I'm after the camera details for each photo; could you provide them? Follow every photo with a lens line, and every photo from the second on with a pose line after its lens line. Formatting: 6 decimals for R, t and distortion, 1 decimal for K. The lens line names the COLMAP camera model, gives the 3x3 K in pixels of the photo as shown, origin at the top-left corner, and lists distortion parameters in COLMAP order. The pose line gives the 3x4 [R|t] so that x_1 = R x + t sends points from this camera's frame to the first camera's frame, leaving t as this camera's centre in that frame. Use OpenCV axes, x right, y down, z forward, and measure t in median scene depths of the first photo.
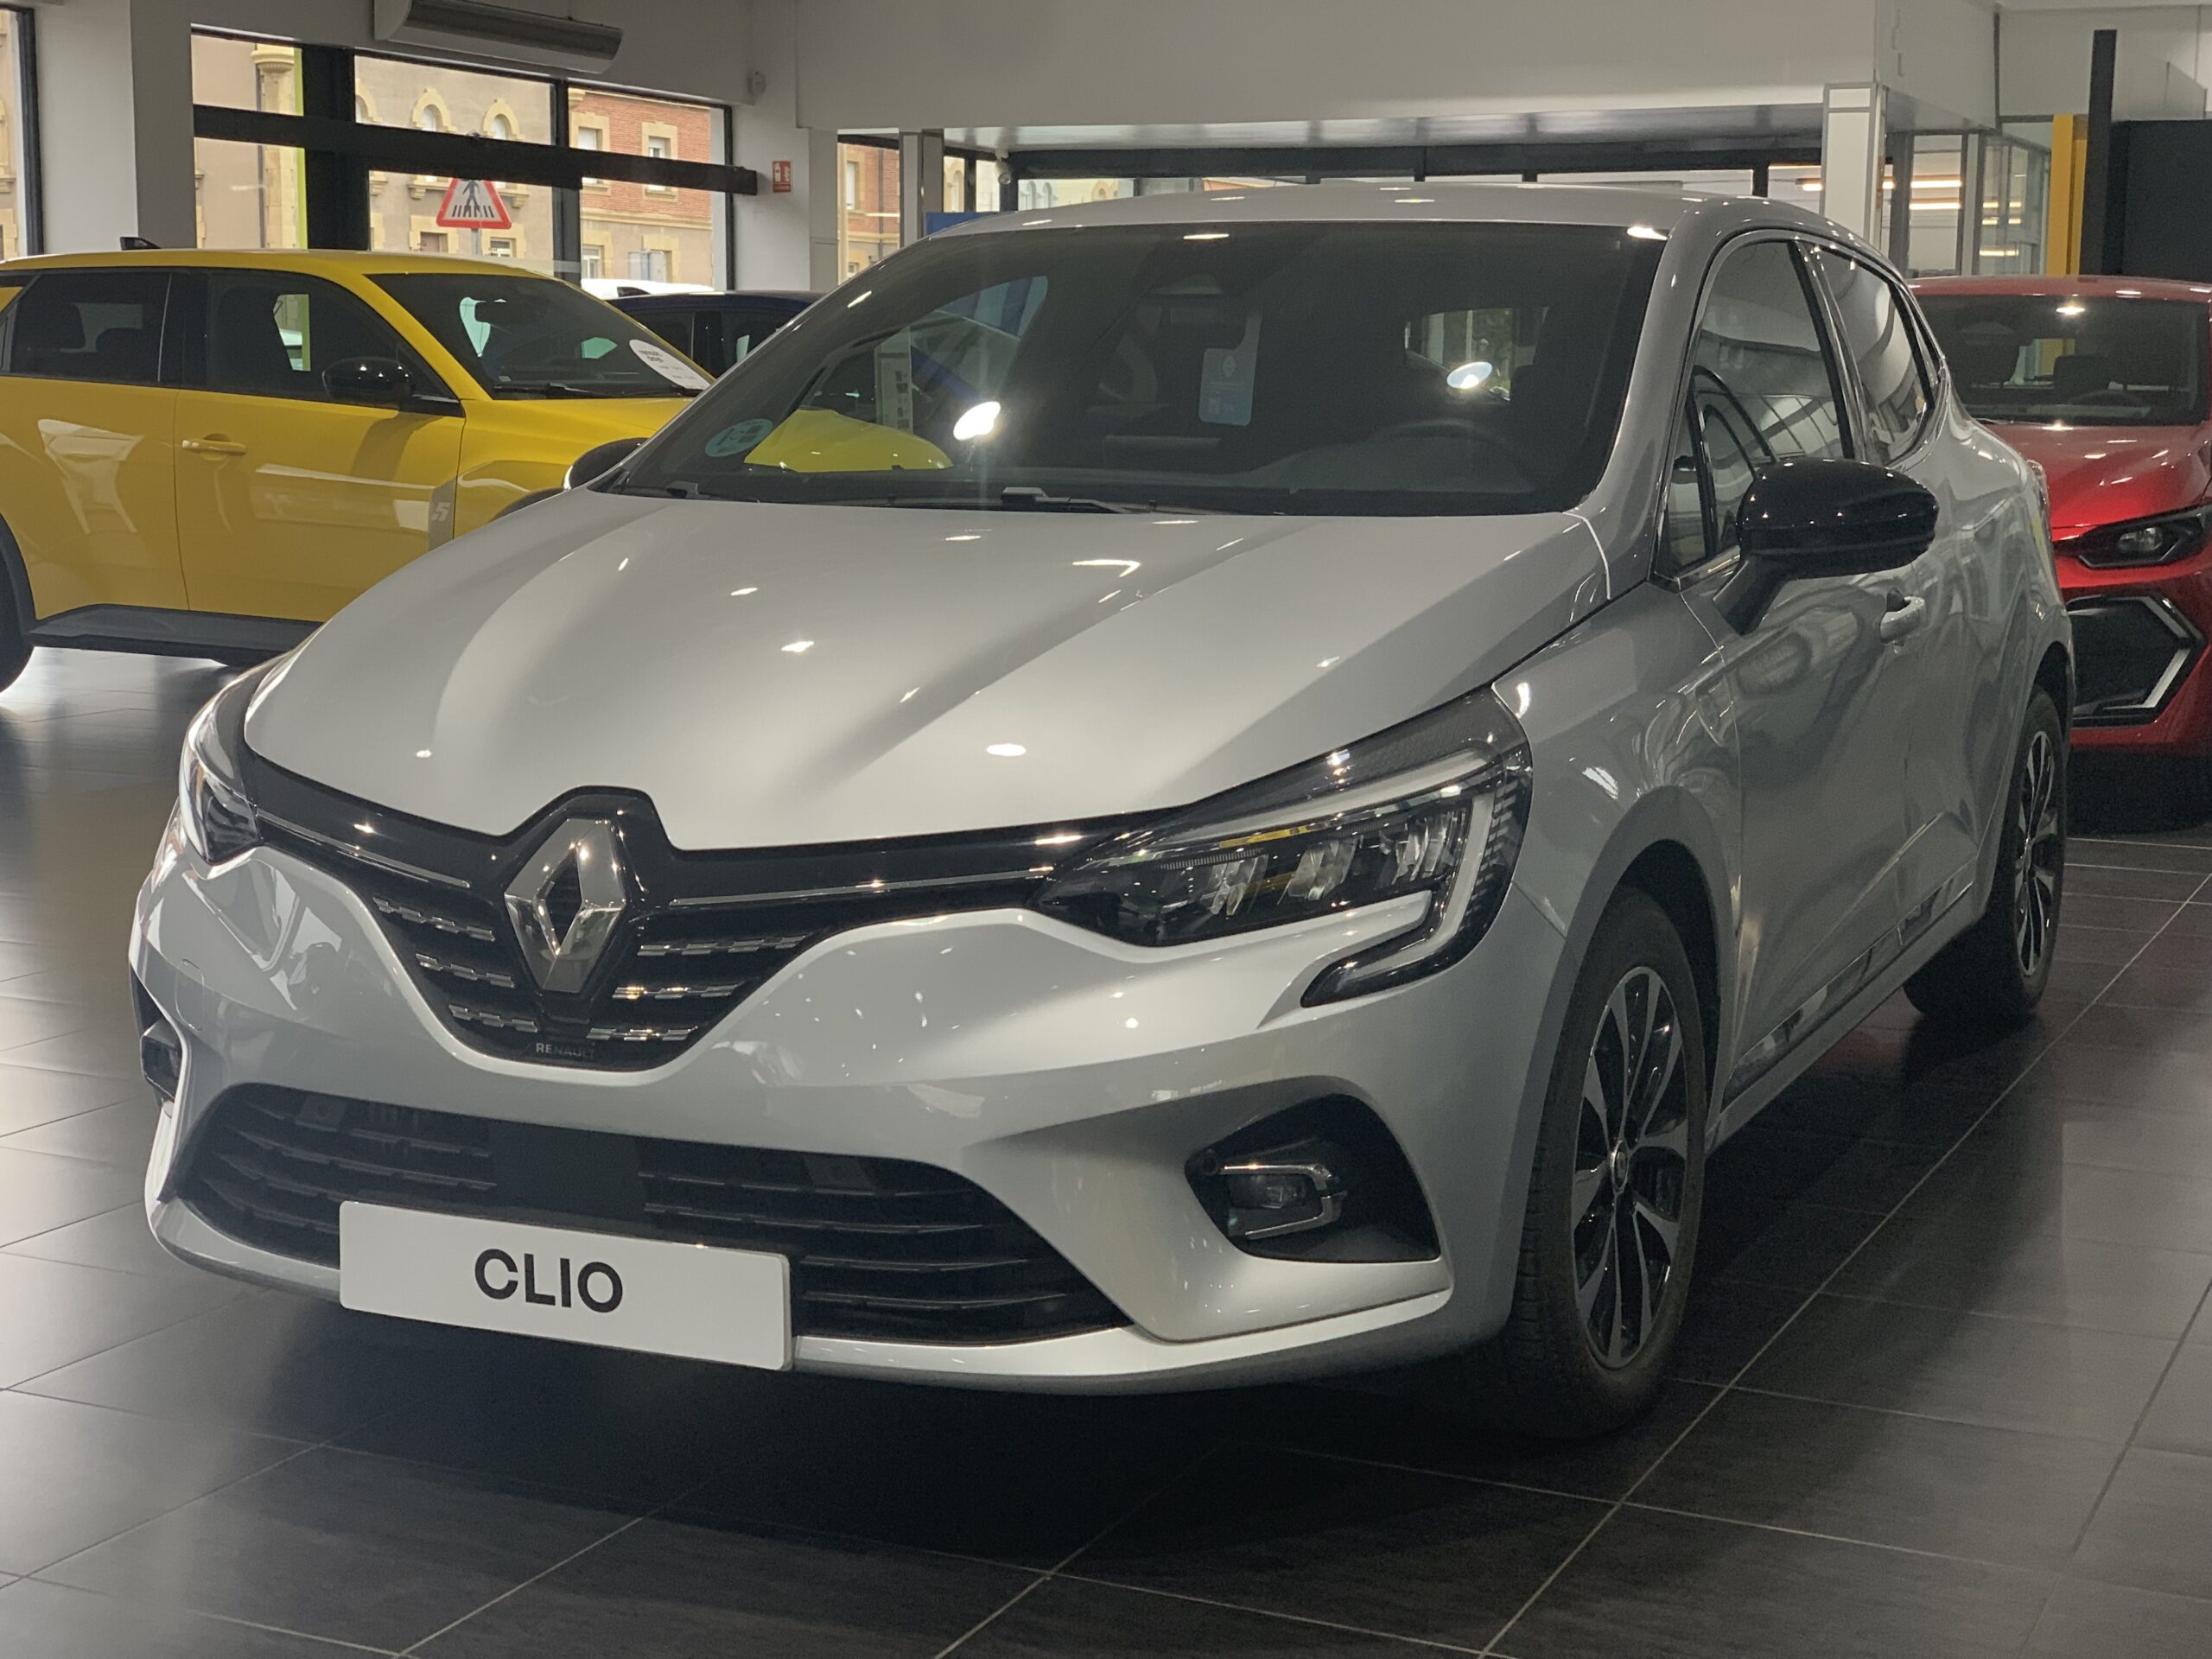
lens RADIAL K [[3325.7, 0, 1108.6], [0, 3325.7, 823.4], [0, 0, 1]] dist [0.078792, 0.000000]
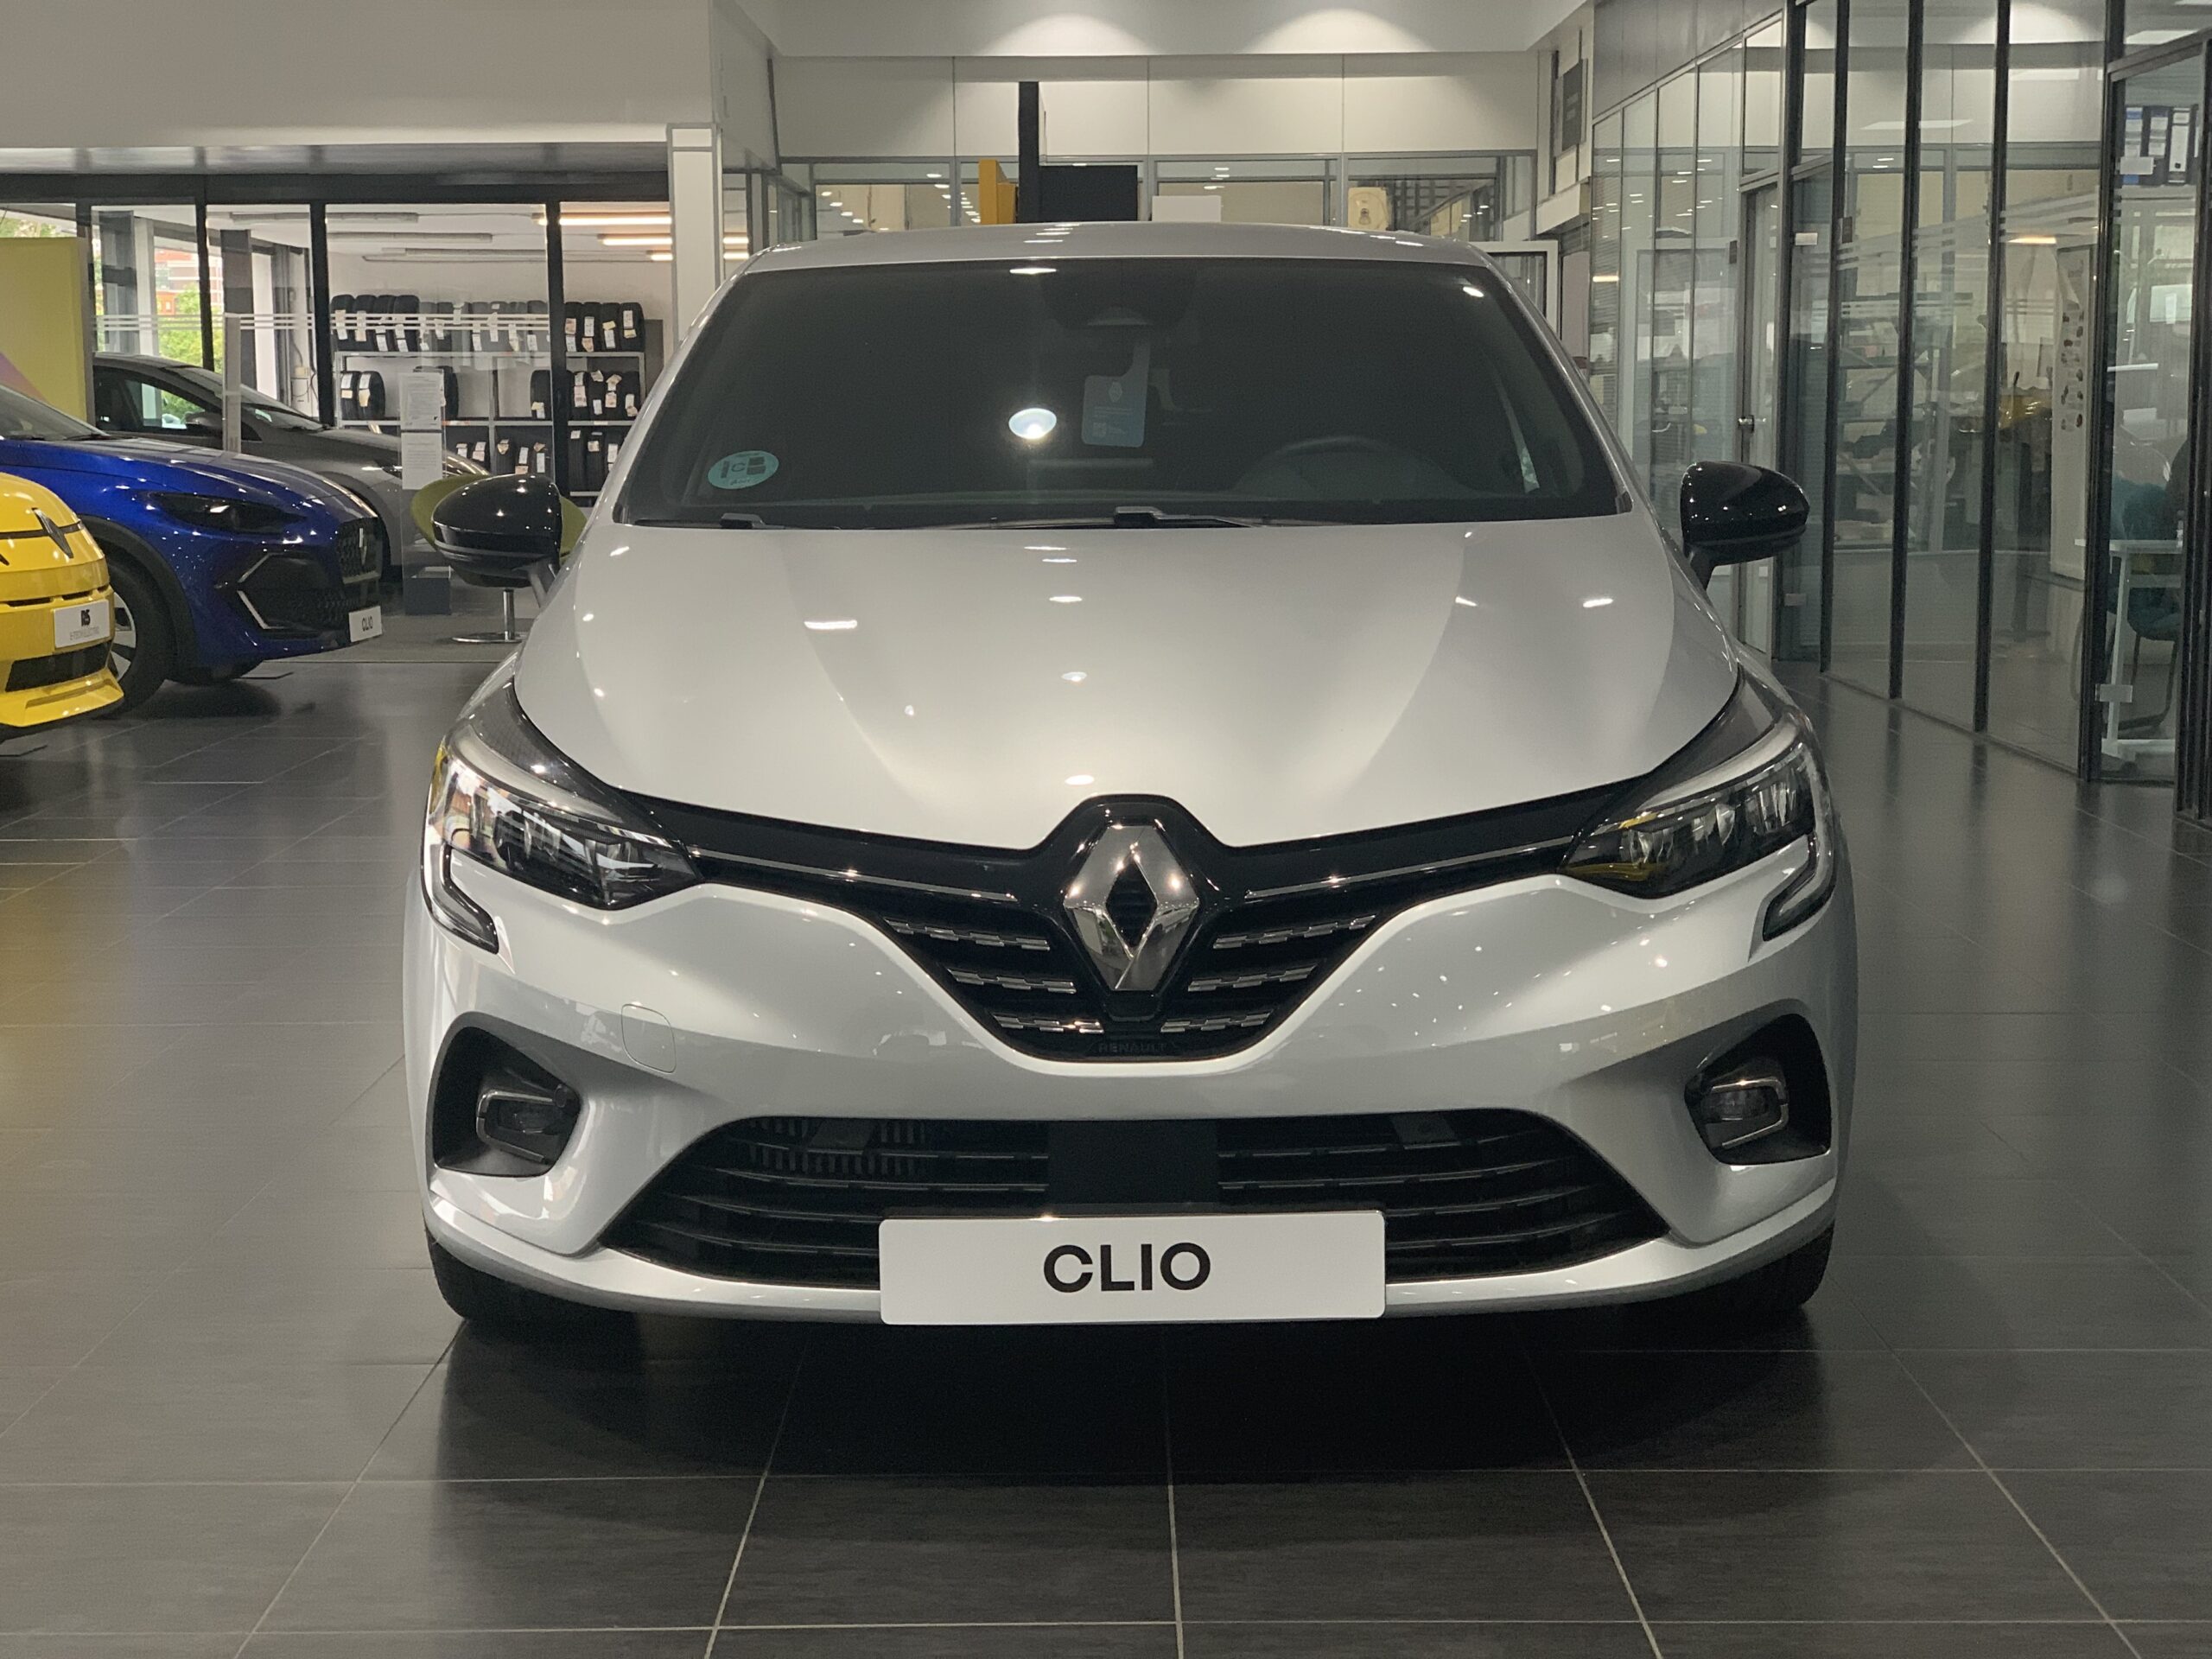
lens RADIAL K [[3325.7, 0, 1100.5], [0, 3325.7, 841.3], [0, 0, 1]] dist [0.078792, 0.000000]
pose [[0.908554, -0.074795, 0.411018, -0.597397], [0.076593, 0.996989, 0.012118, -0.010013], [-0.410687, 0.020471, 0.911546, 0.045908]]
